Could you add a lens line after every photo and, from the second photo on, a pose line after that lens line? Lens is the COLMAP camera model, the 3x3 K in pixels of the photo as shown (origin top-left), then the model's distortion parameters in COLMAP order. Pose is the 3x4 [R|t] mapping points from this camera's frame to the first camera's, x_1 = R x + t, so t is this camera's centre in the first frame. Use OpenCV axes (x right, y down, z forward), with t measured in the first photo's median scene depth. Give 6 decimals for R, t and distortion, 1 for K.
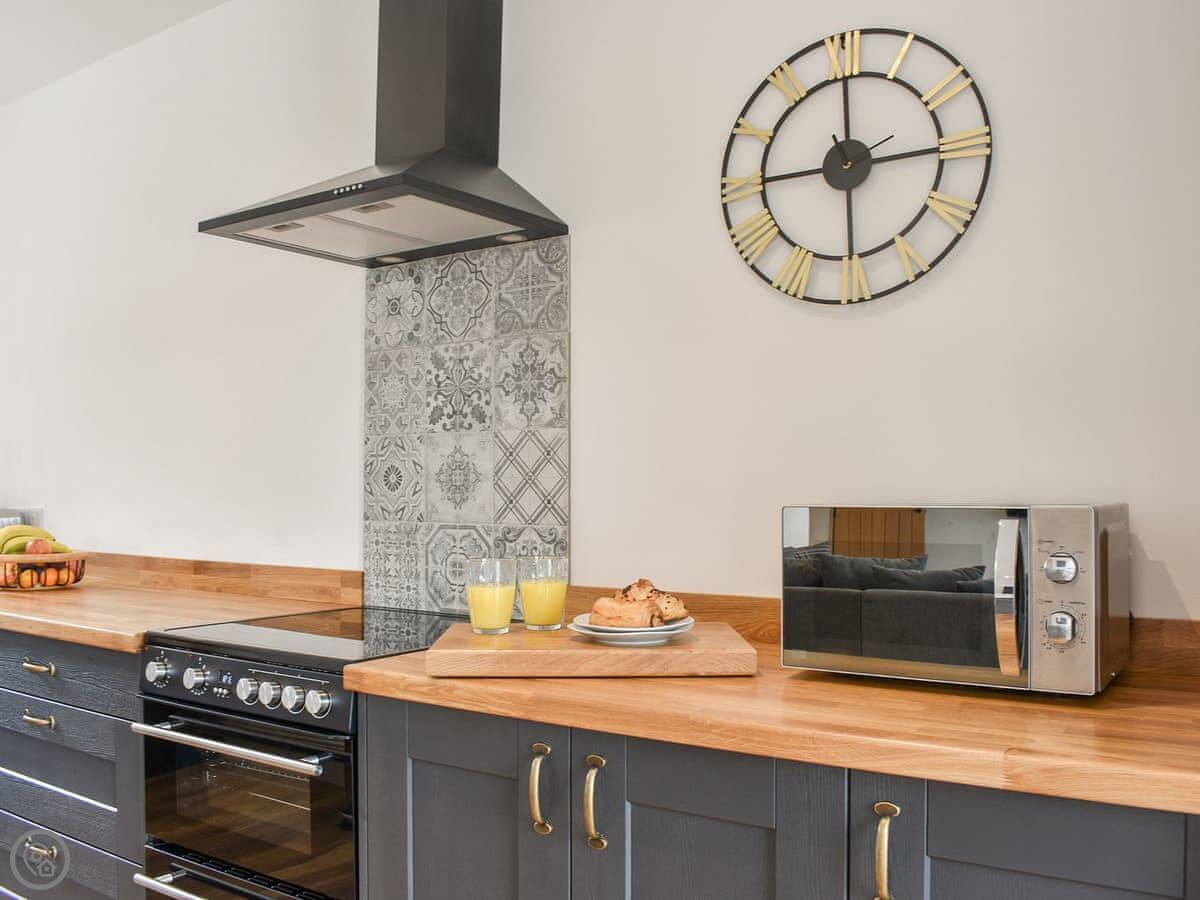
lens RADIAL K [[1060.3, 0, 574.9], [0, 1060.3, 448.2], [0, 0, 1]] dist [-0.088115, -0.002058]
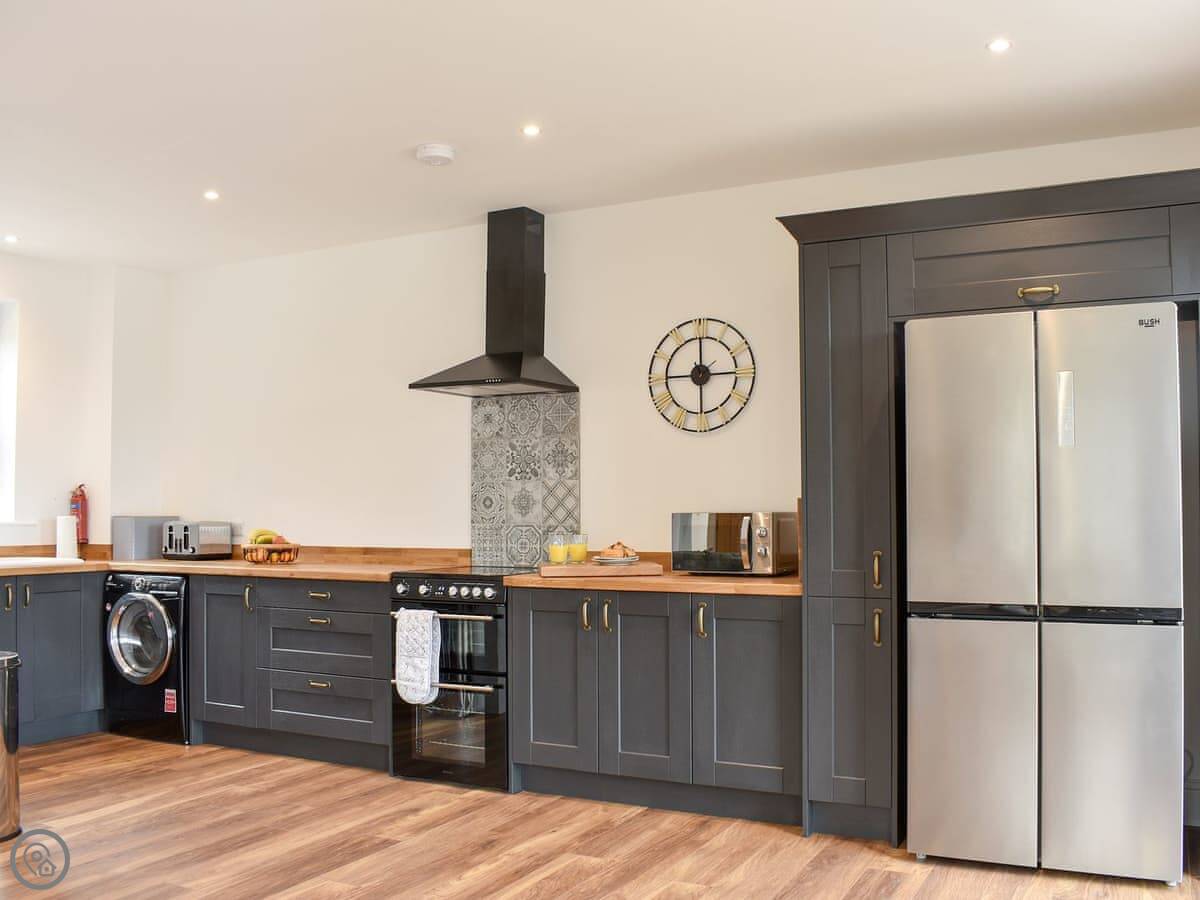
lens RADIAL K [[1099.7, 0, 600.0], [0, 1099.7, 450.0], [0, 0, 1]] dist [-0.075121, 0.000016]
pose [[0.994170, 0.004316, 0.107734, -0.199436], [-0.002374, 0.999832, -0.018149, -0.037878], [-0.107795, 0.017788, 0.994014, -1.218806]]
